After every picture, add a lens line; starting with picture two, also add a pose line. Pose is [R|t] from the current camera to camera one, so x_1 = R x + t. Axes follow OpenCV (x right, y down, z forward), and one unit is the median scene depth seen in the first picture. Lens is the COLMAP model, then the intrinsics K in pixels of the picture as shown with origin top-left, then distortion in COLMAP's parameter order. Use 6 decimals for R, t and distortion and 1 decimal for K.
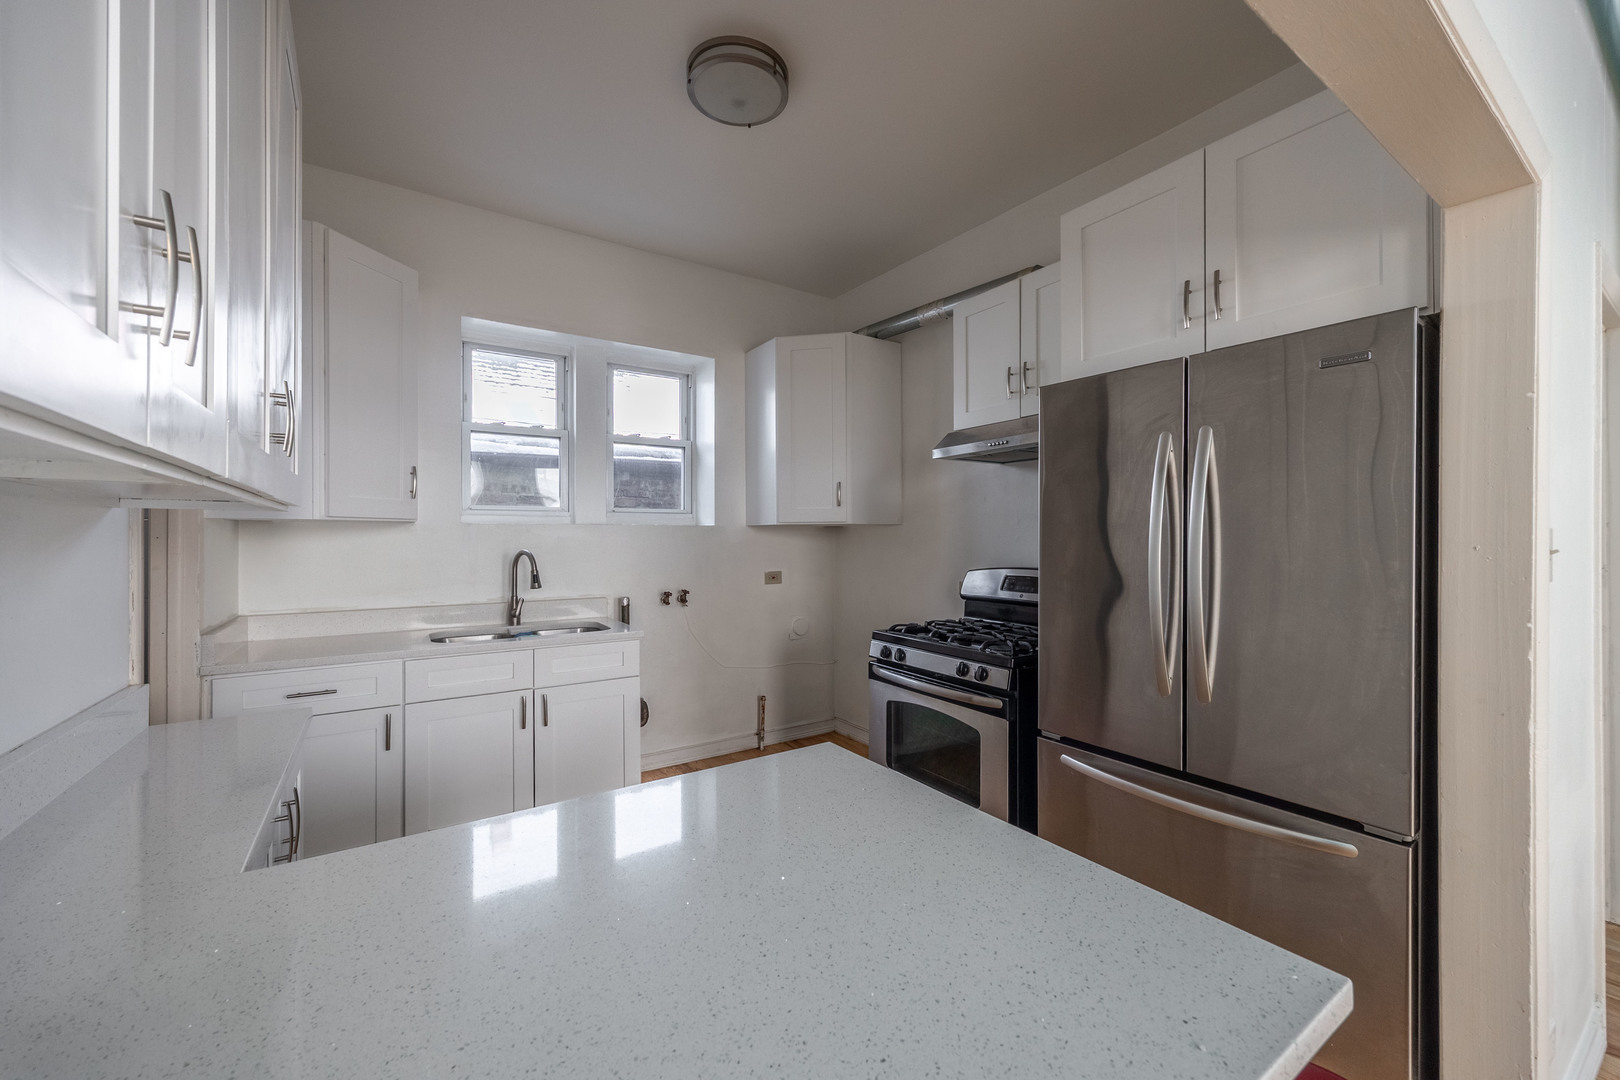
lens RADIAL K [[633.3, 0, 831.4], [0, 633.3, 542.6], [0, 0, 1]] dist [-0.002375, -0.000096]
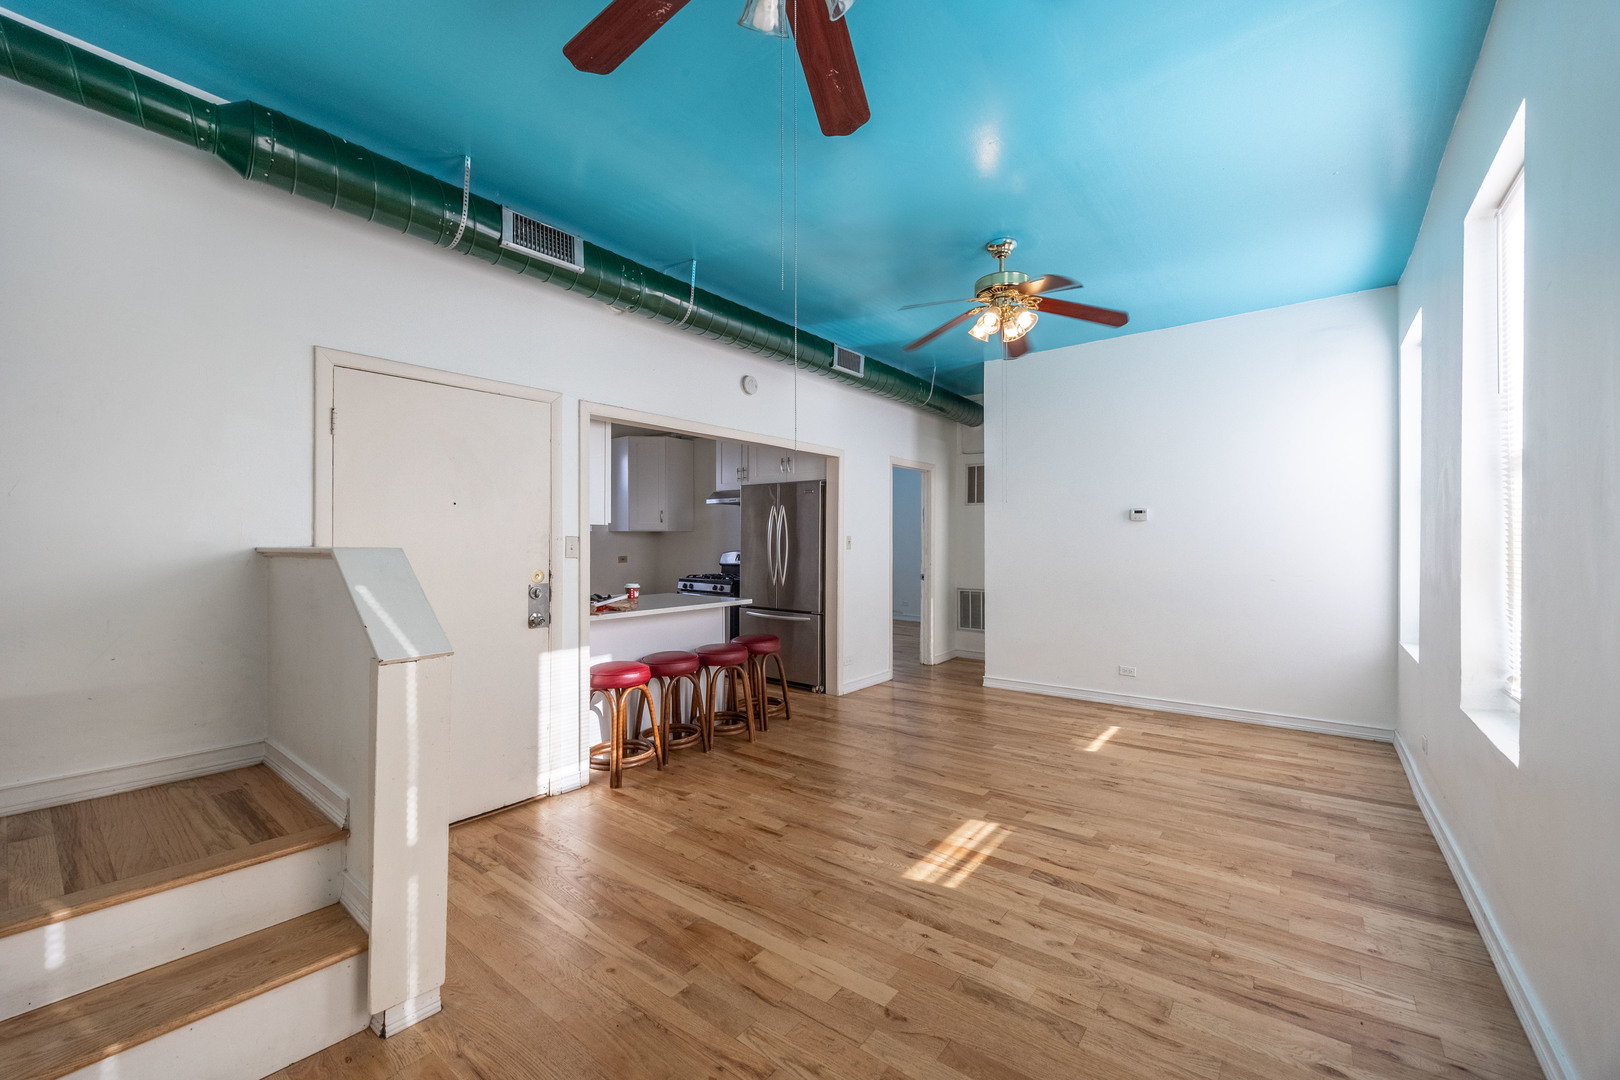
lens RADIAL K [[633.3, 0, 831.4], [0, 633.3, 542.6], [0, 0, 1]] dist [-0.002375, -0.000096]
pose [[0.952481, -0.001768, 0.304593, -0.114066], [0.003221, 0.999986, -0.004267, 0.024115], [-0.304581, 0.005045, 0.952473, -1.434802]]
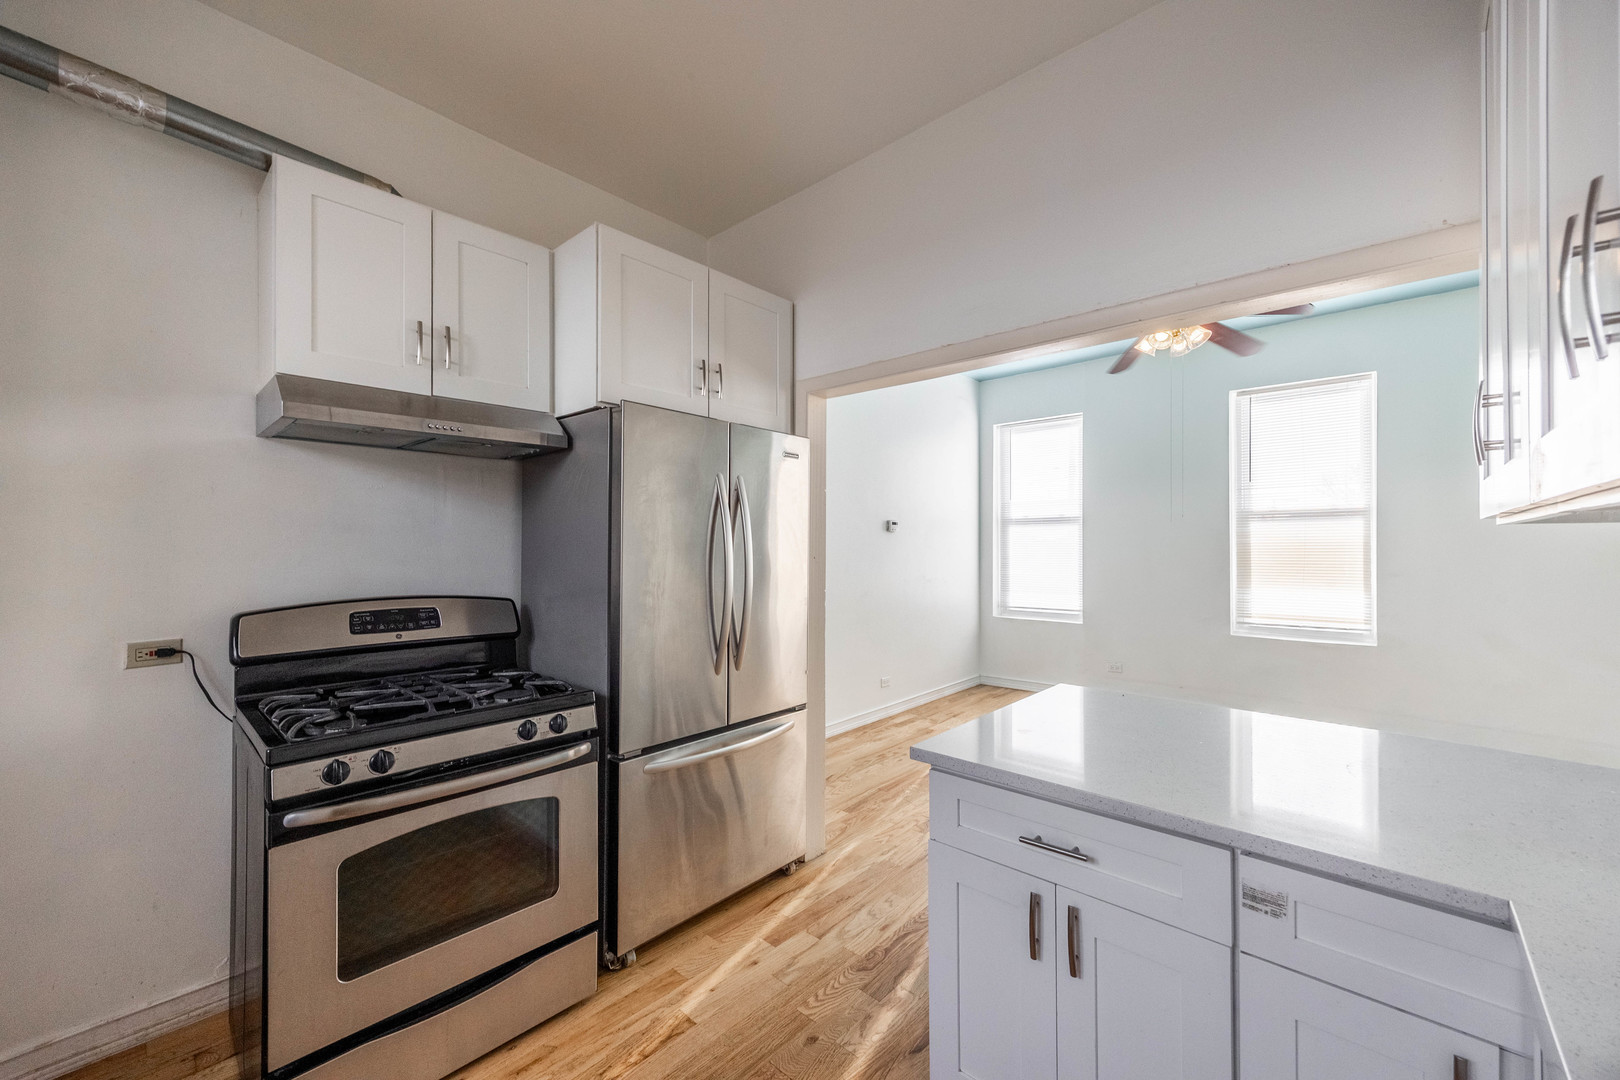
lens RADIAL K [[637.1, 0, 810.4], [0, 637.1, 543.4], [0, 0, 1]] dist [-0.000169, -0.000367]
pose [[-0.218795, 0.002128, 0.975768, -0.538247], [0.007736, 0.999970, -0.000446, -0.018998], [-0.975740, 0.007451, -0.218805, 0.733868]]
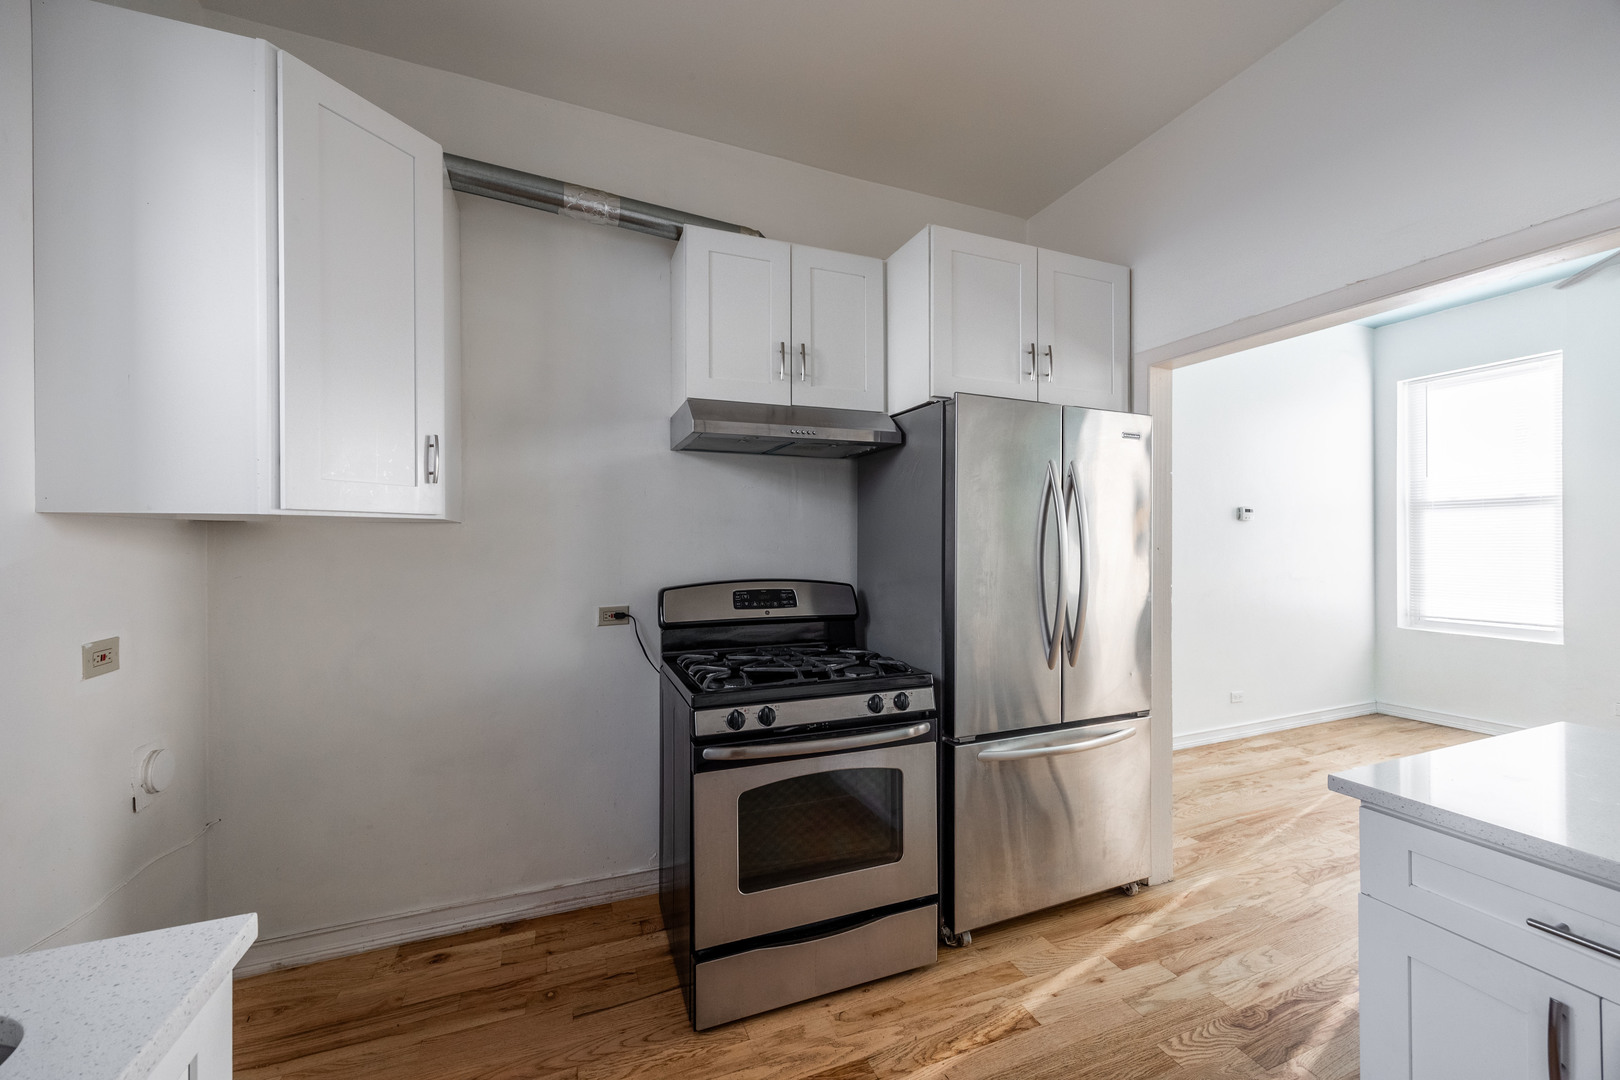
lens RADIAL K [[632.3, 0, 810.0], [0, 632.3, 540.0], [0, 0, 1]] dist [-0.000138, -0.000244]
pose [[0.229261, -0.002268, 0.973362, -0.540404], [0.009512, 0.999955, 0.000090, -0.013676], [-0.973318, 0.009238, 0.229272, 0.784822]]
